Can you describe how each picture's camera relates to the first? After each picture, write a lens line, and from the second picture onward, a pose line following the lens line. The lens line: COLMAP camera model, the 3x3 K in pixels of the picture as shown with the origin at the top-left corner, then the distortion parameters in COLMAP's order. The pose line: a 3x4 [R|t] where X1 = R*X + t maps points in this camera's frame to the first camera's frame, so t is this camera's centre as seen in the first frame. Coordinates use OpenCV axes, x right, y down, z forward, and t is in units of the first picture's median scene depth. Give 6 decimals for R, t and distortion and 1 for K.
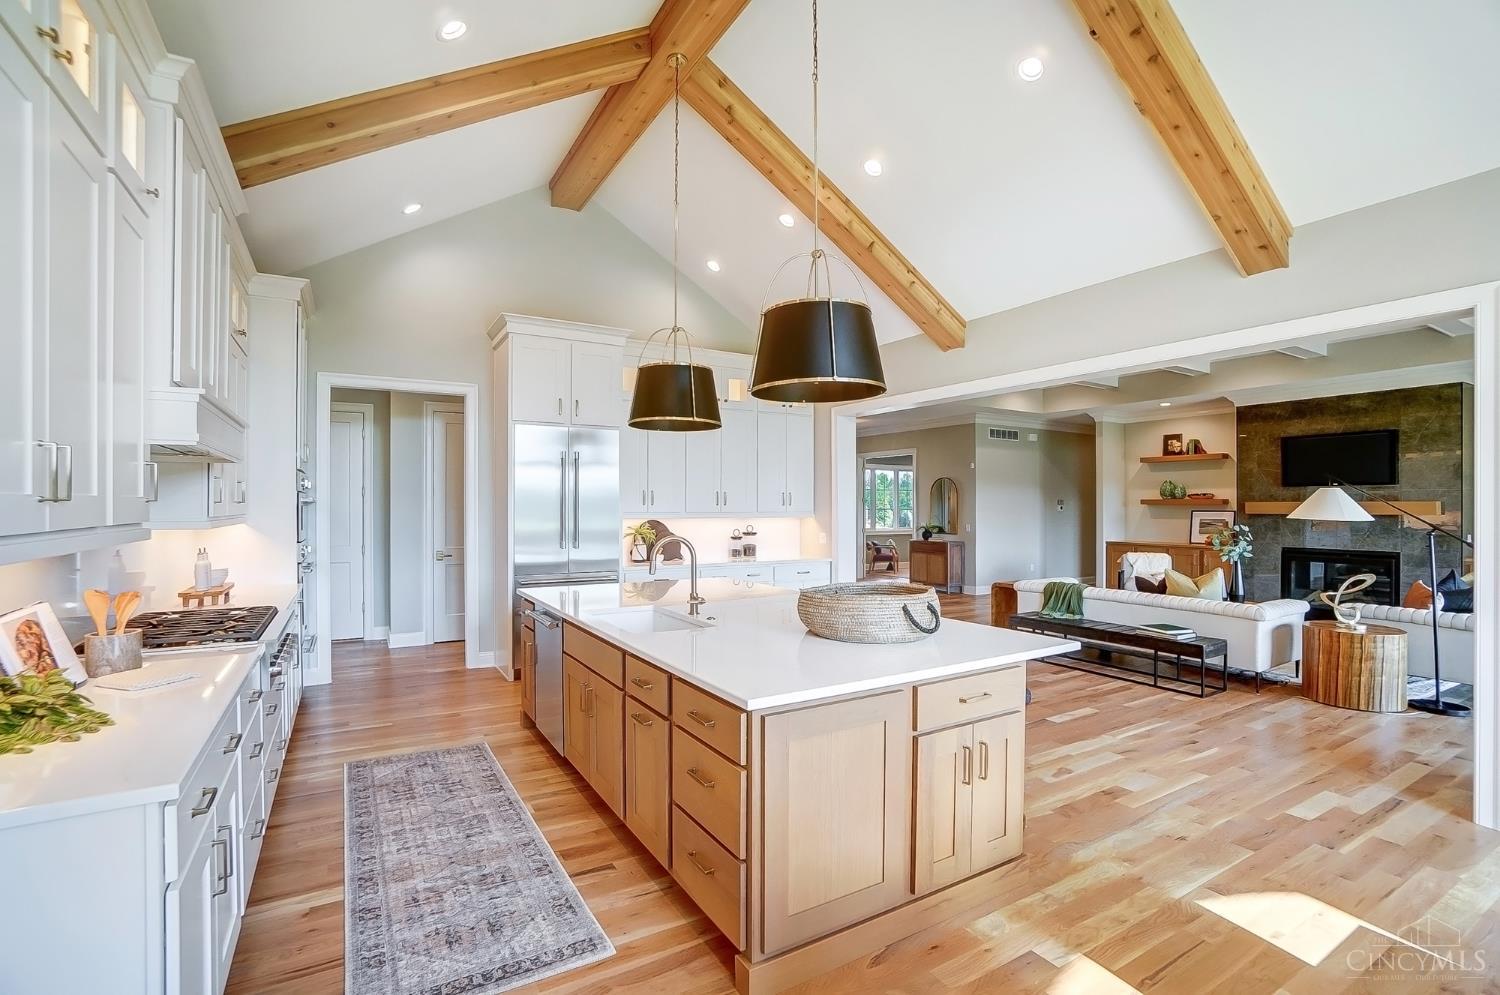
lens RADIAL K [[676.5, 0, 742.5], [0, 676.5, 507.4], [0, 0, 1]] dist [-0.063580, 0.023405]
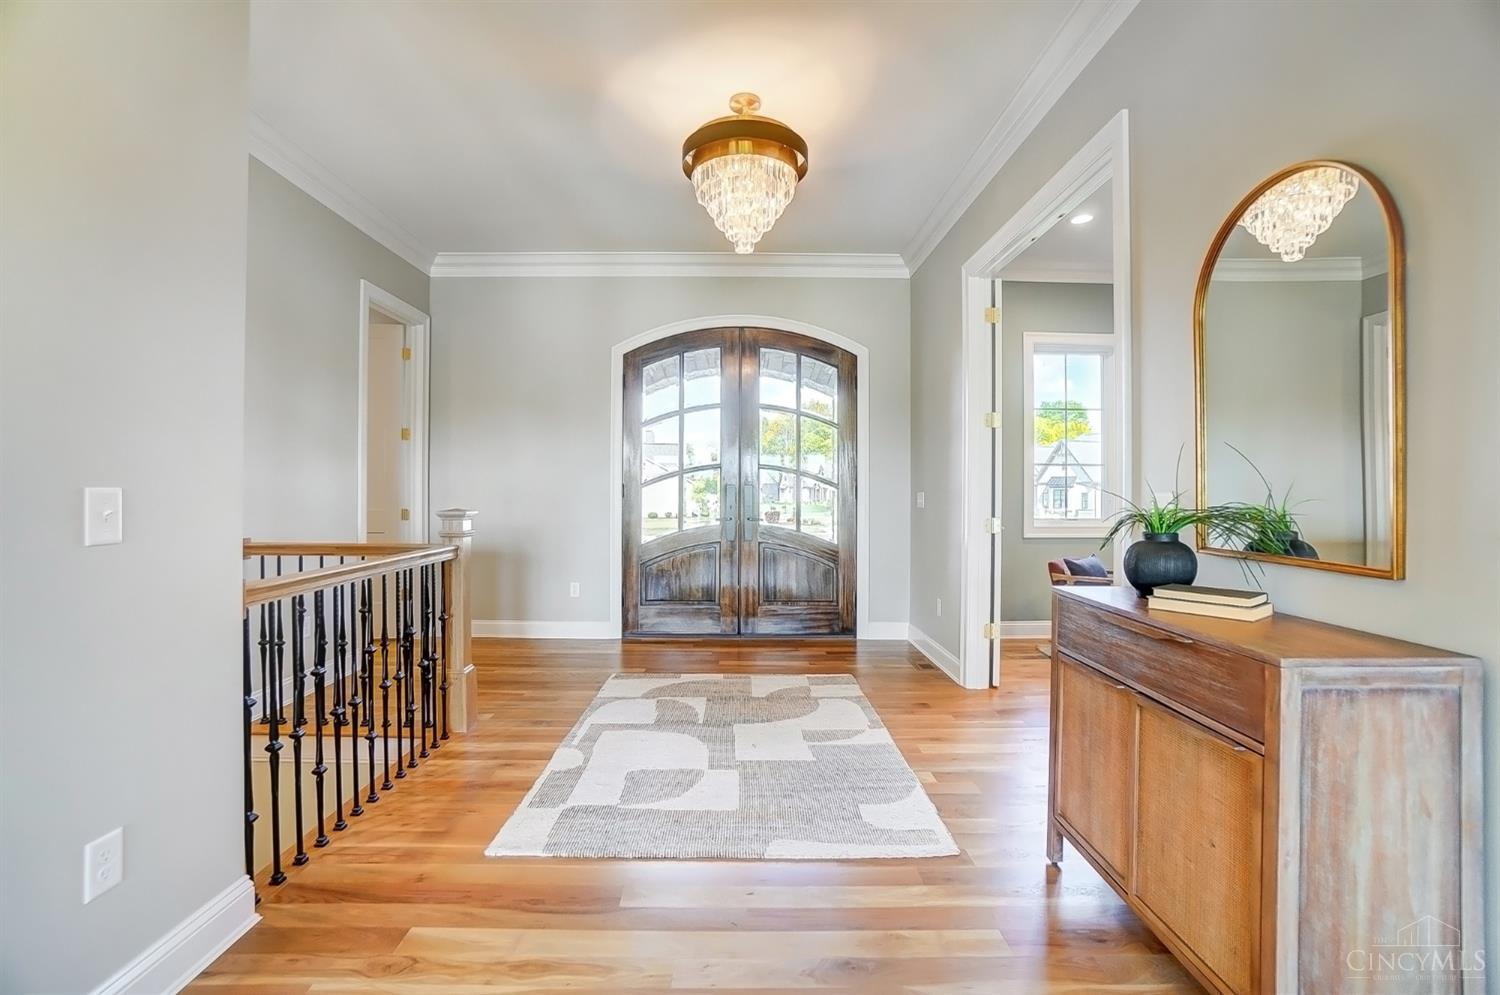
lens RADIAL K [[691.8, 0, 752.0], [0, 691.8, 489.8], [0, 0, 1]] dist [-0.072102, 0.028970]
pose [[0.882841, 0.001154, -0.469671, 0.429467], [-0.002410, 0.999995, -0.002072, 0.037761], [0.469666, 0.002961, 0.882839, 1.317164]]
